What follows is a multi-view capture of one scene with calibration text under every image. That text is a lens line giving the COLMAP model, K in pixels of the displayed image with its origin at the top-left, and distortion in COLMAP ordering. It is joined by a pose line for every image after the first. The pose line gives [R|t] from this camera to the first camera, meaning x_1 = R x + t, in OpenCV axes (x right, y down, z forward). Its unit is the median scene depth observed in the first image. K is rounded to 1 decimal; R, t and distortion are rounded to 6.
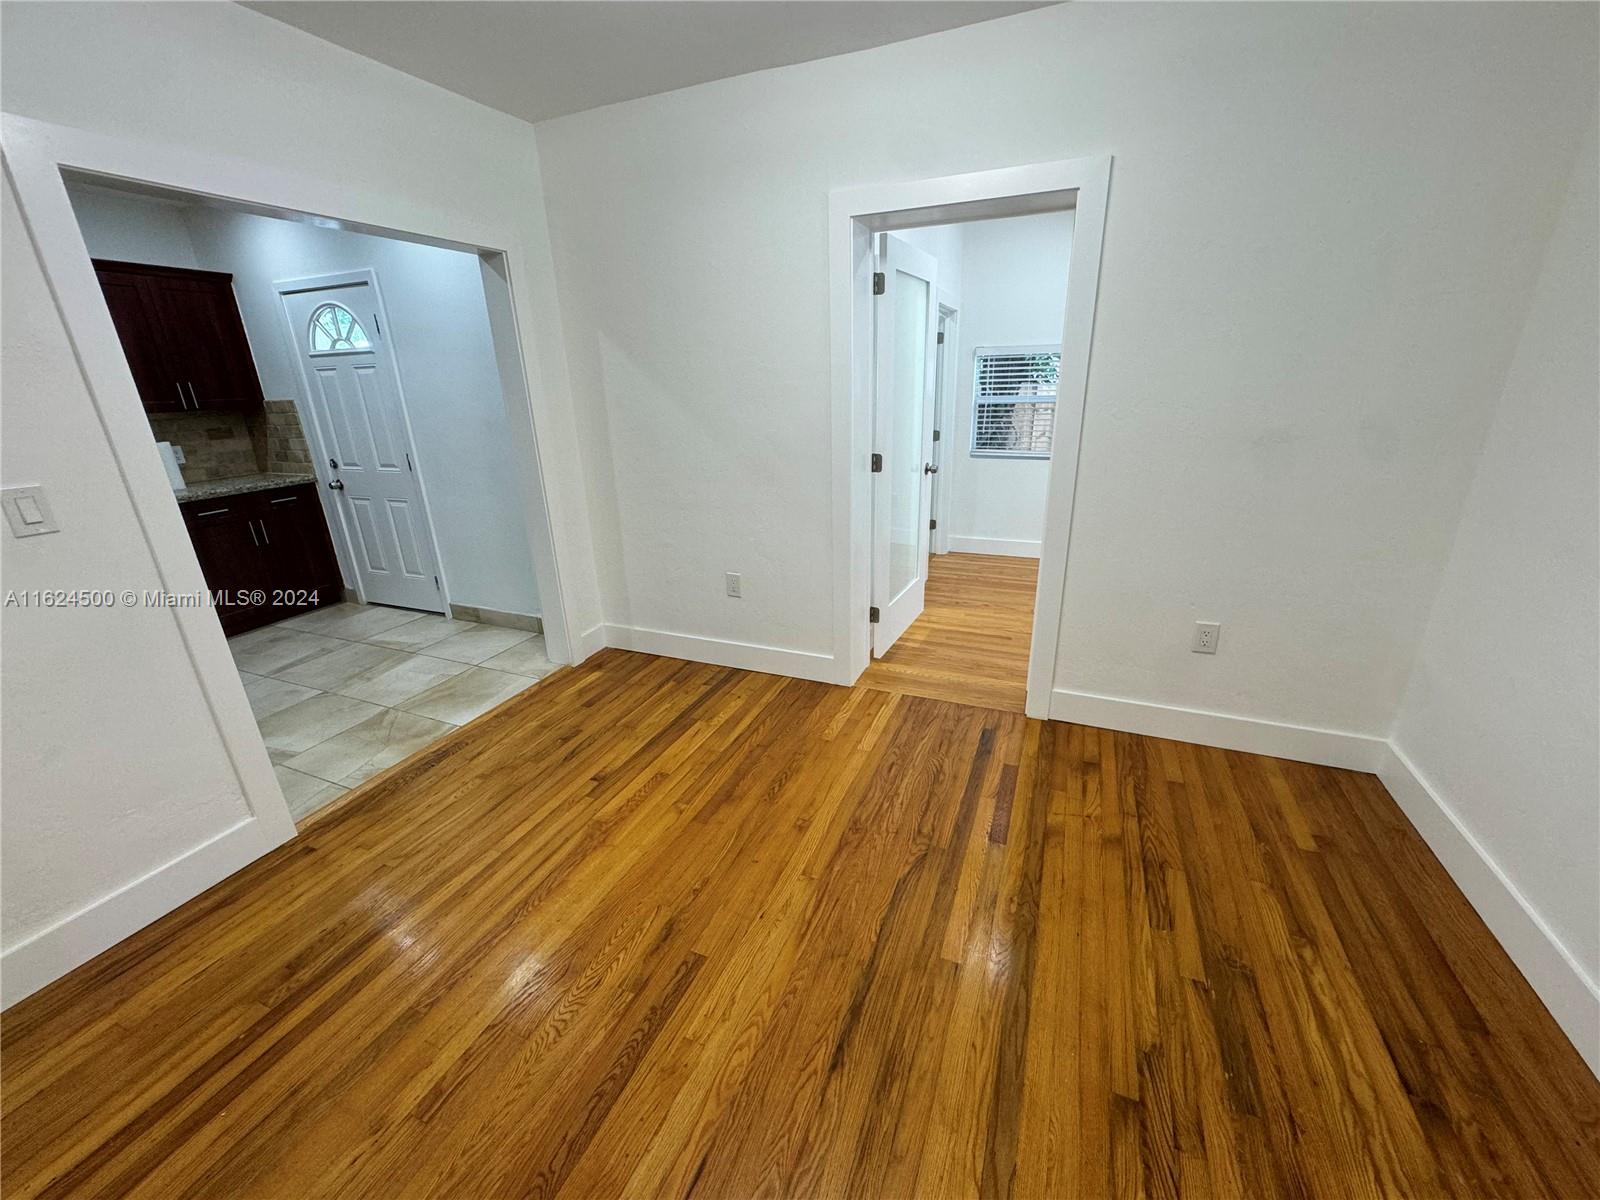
lens RADIAL K [[637.2, 0, 798.5], [0, 637.2, 600.3], [0, 0, 1]] dist [-0.001484, 0.000037]
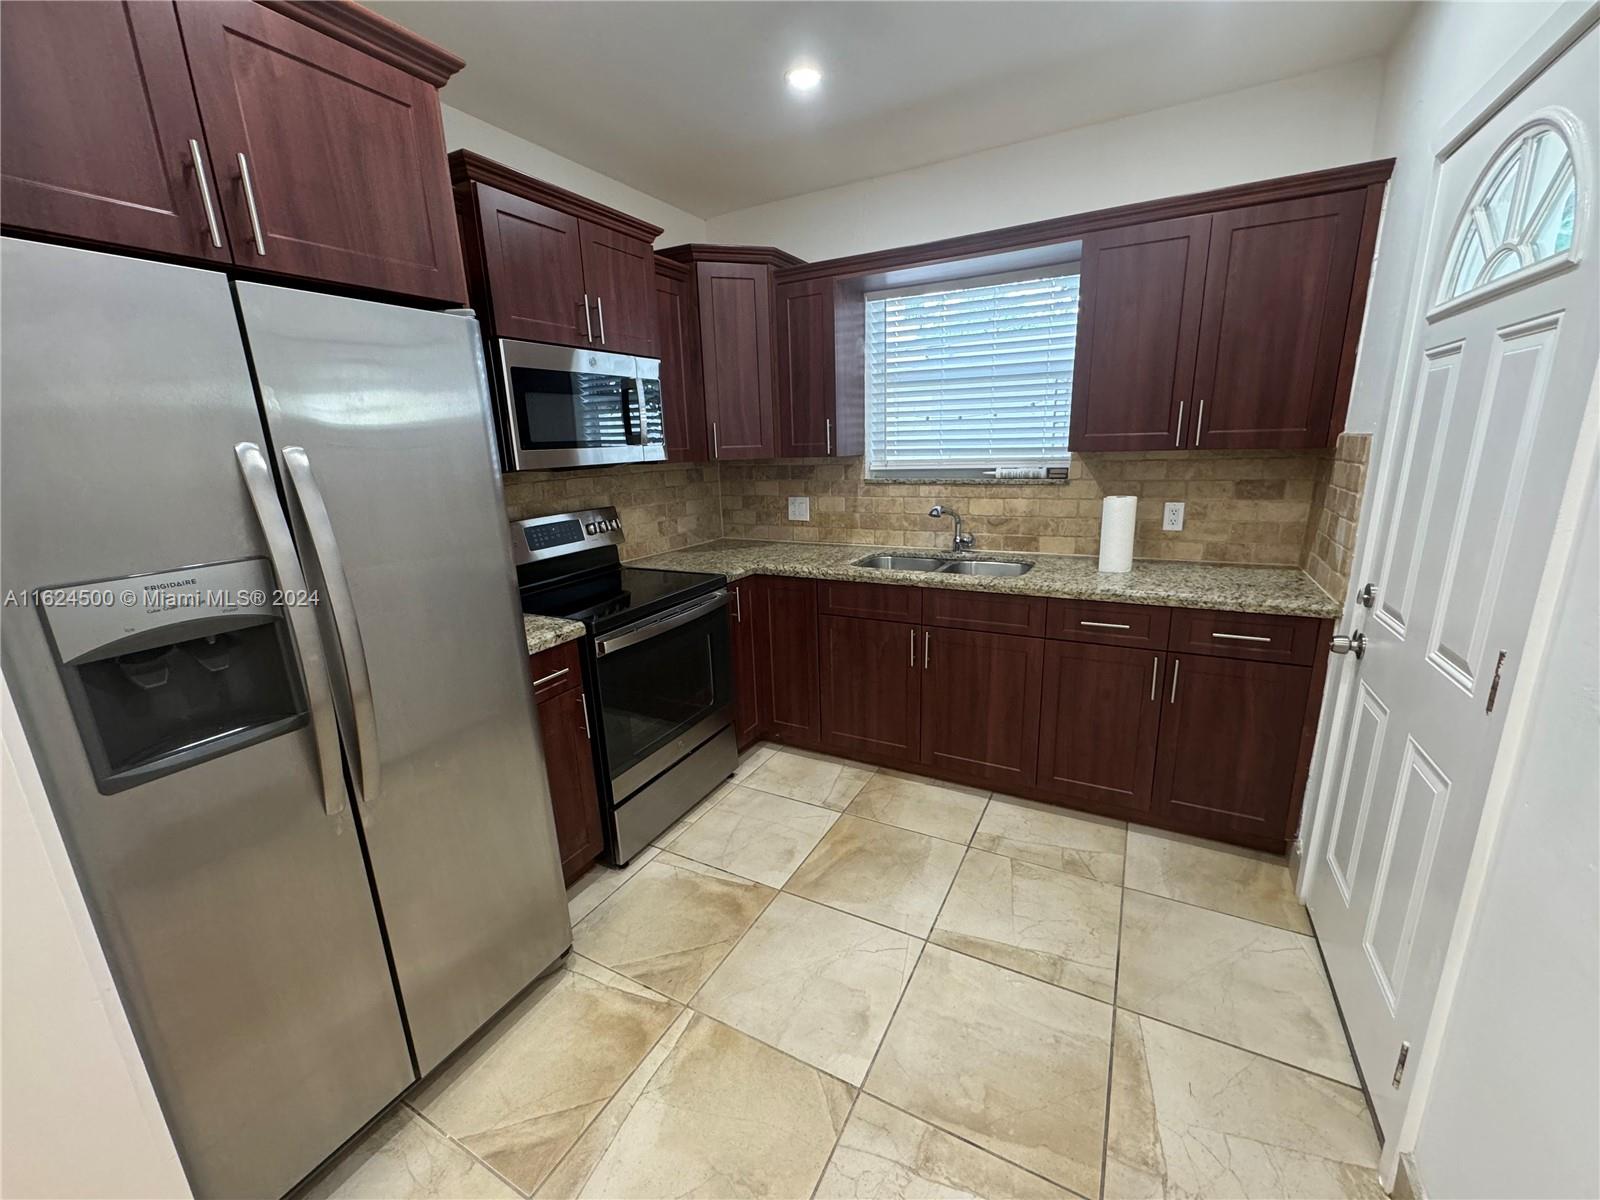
lens RADIAL K [[637.2, 0, 798.5], [0, 637.2, 600.3], [0, 0, 1]] dist [-0.001484, 0.000037]
pose [[-0.091314, 0.274730, -0.957176, -0.322969], [-0.299996, 0.908949, 0.289507, -0.222599], [0.949560, 0.313585, -0.000582, 0.672540]]
